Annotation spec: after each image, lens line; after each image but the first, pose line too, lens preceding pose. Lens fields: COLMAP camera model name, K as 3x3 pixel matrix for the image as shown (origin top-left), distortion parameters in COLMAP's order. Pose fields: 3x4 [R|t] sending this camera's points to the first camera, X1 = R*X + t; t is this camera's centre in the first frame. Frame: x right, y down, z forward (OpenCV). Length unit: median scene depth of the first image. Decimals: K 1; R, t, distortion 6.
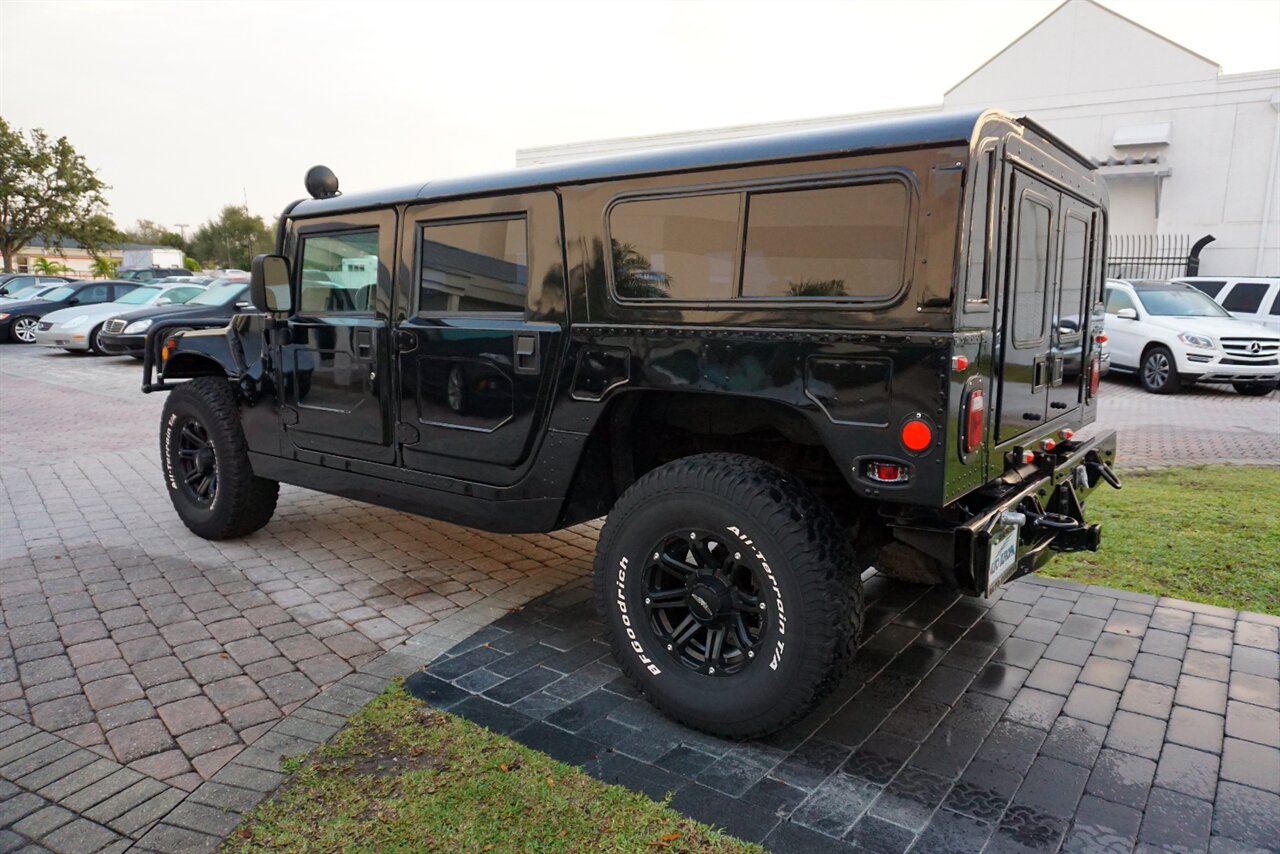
lens RADIAL K [[859.1, 0, 639.2], [0, 859.1, 392.1], [0, 0, 1]] dist [-0.075617, 0.064622]
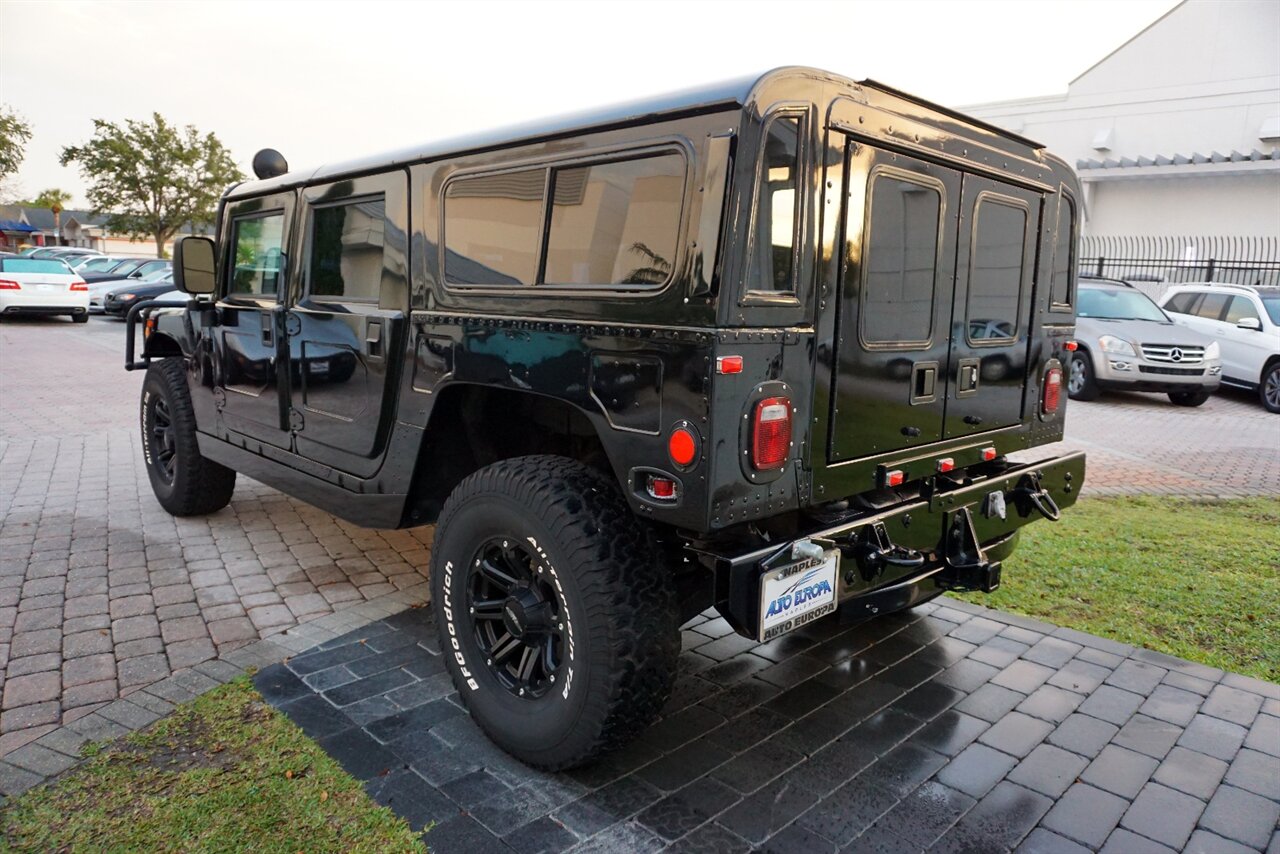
lens RADIAL K [[859.1, 0, 639.2], [0, 859.1, 392.1], [0, 0, 1]] dist [-0.075617, 0.064622]
pose [[0.989780, 0.038951, -0.137178, 0.252874], [-0.038293, 0.999239, 0.007434, -0.005780], [0.137363, -0.002105, 0.990519, 0.086428]]
